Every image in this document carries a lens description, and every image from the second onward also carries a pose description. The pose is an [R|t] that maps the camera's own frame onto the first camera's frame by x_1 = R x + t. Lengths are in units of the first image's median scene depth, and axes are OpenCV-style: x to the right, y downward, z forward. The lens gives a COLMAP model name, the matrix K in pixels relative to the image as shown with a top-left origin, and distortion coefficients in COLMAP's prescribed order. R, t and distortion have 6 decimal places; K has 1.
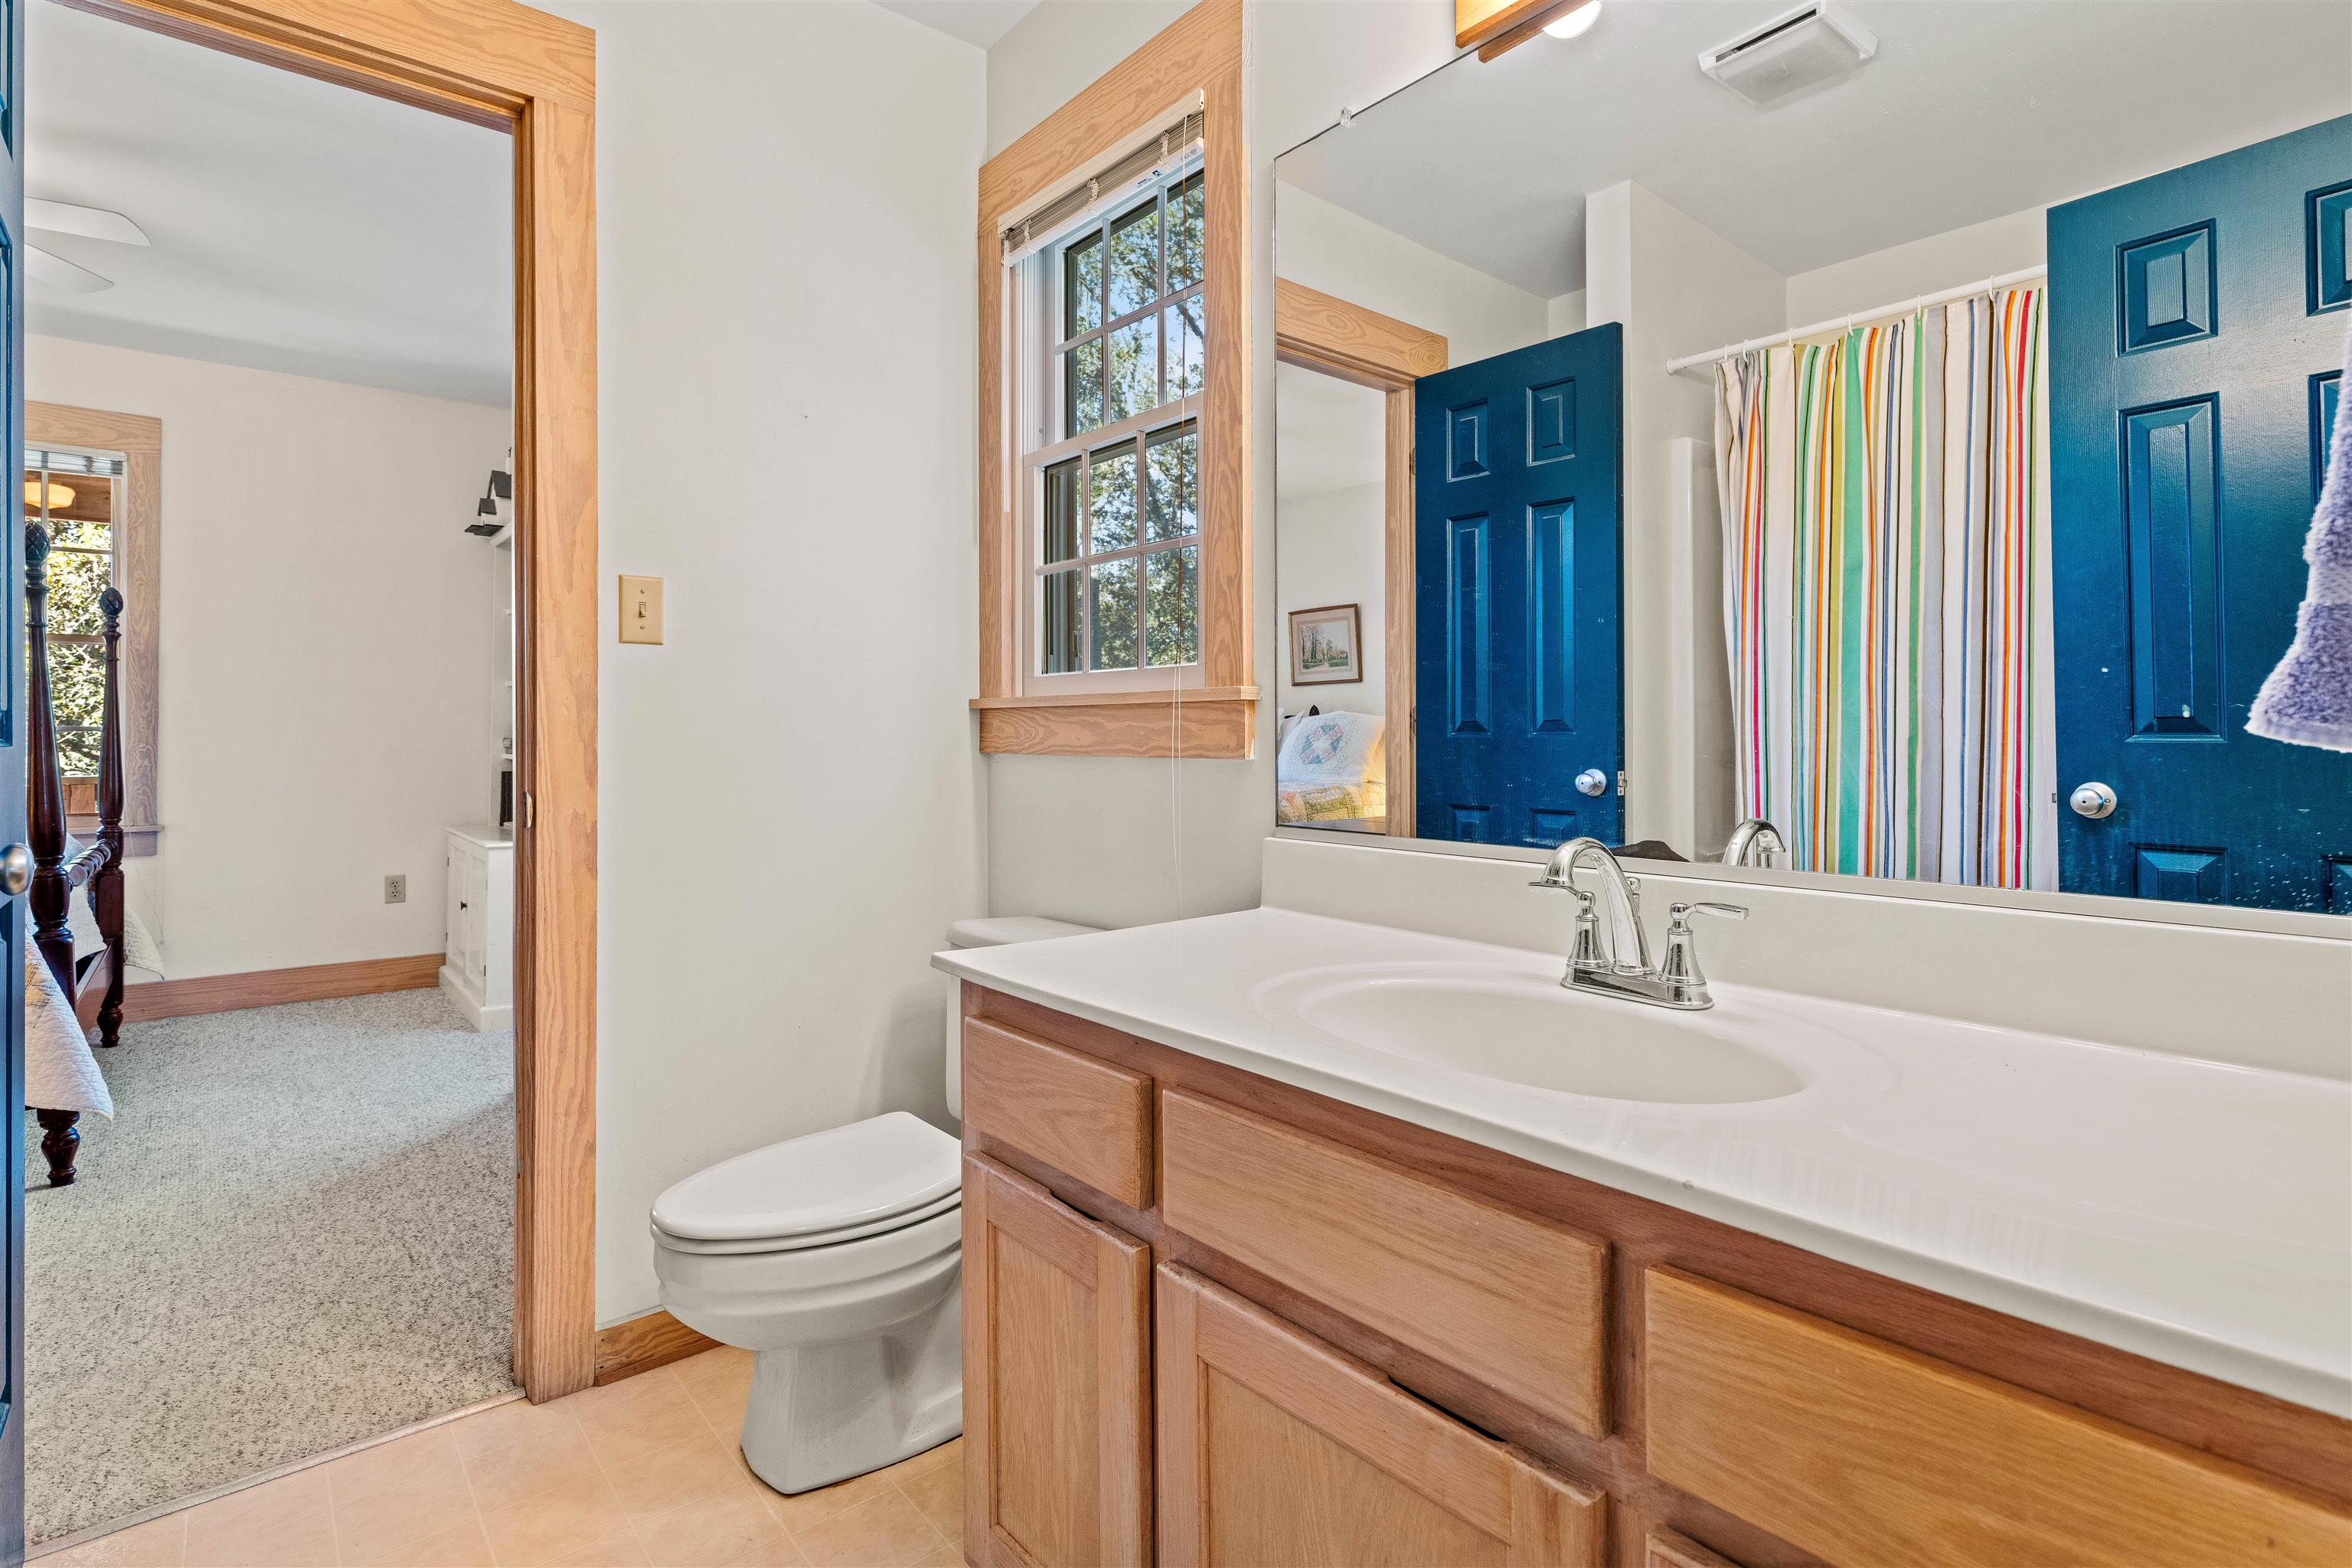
lens RADIAL K [[1142.8, 0, 1183.1], [0, 1142.8, 759.6], [0, 0, 1]] dist [0.000713, -0.000319]
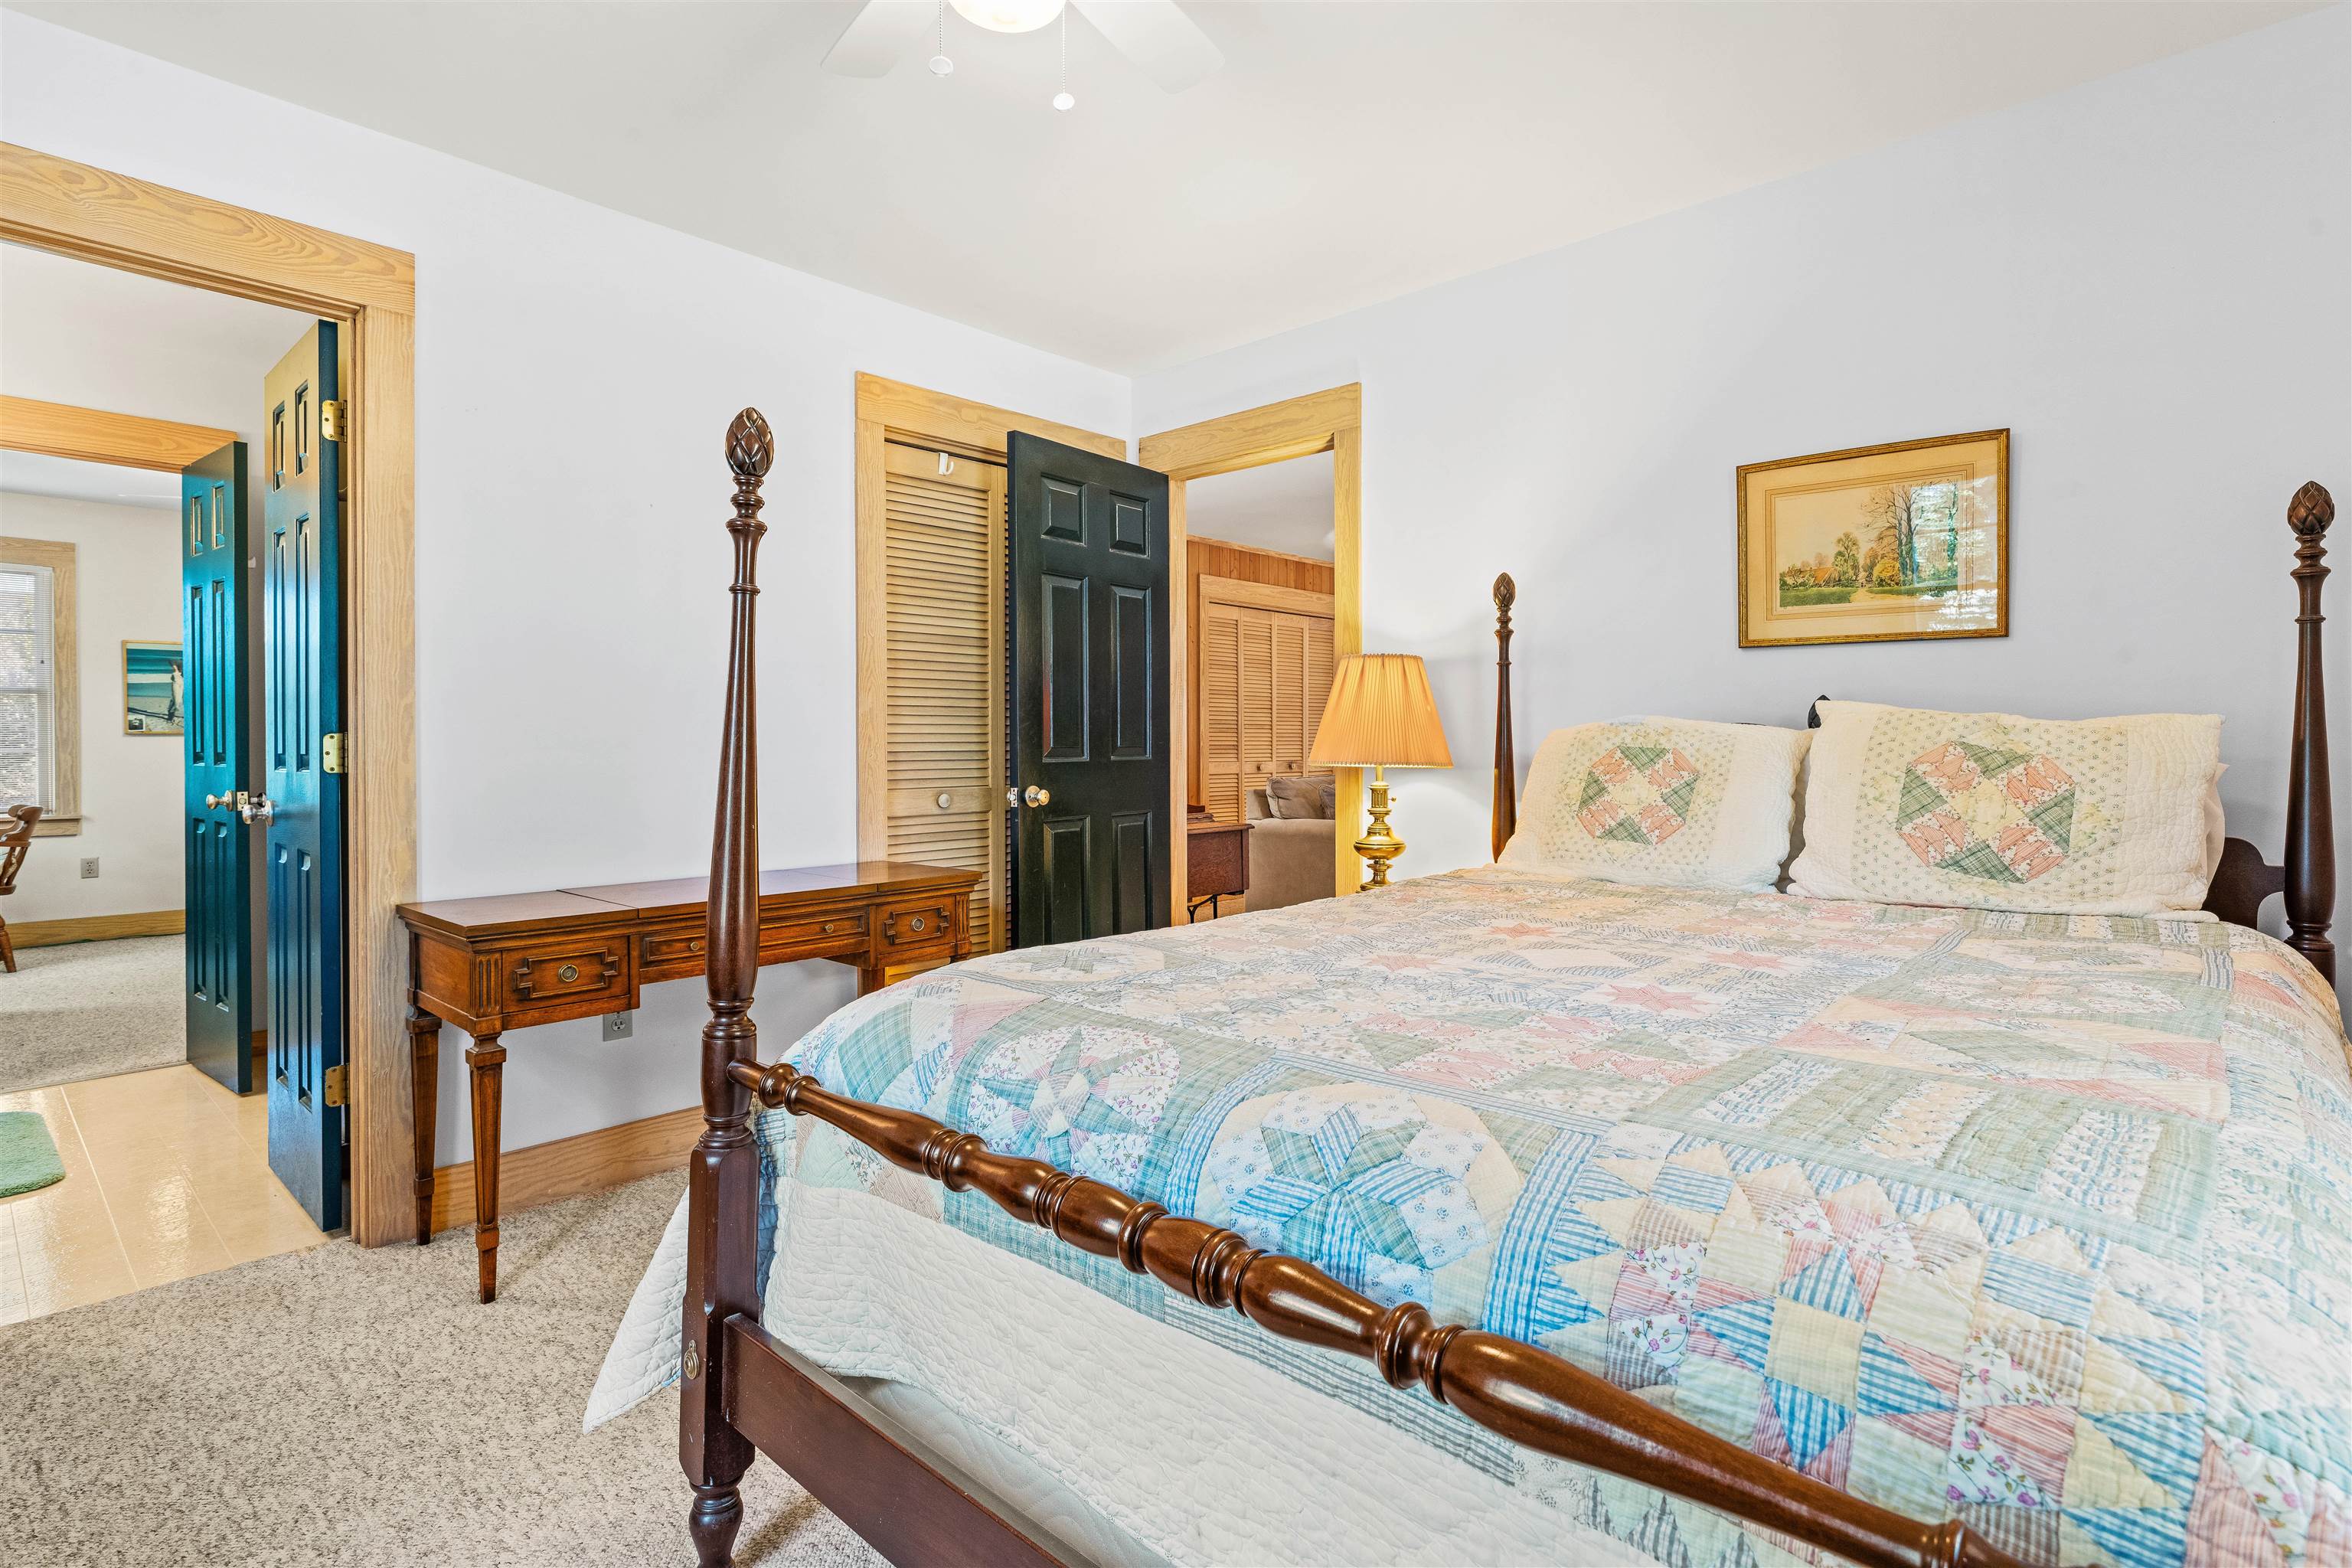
lens RADIAL K [[1142.8, 0, 1183.1], [0, 1142.8, 759.6], [0, 0, 1]] dist [0.000713, -0.000319]
pose [[-0.991161, 0.002550, -0.132643, -1.343705], [-0.002093, 0.999390, 0.034854, -0.060811], [0.132651, 0.034823, -0.990551, 1.857122]]
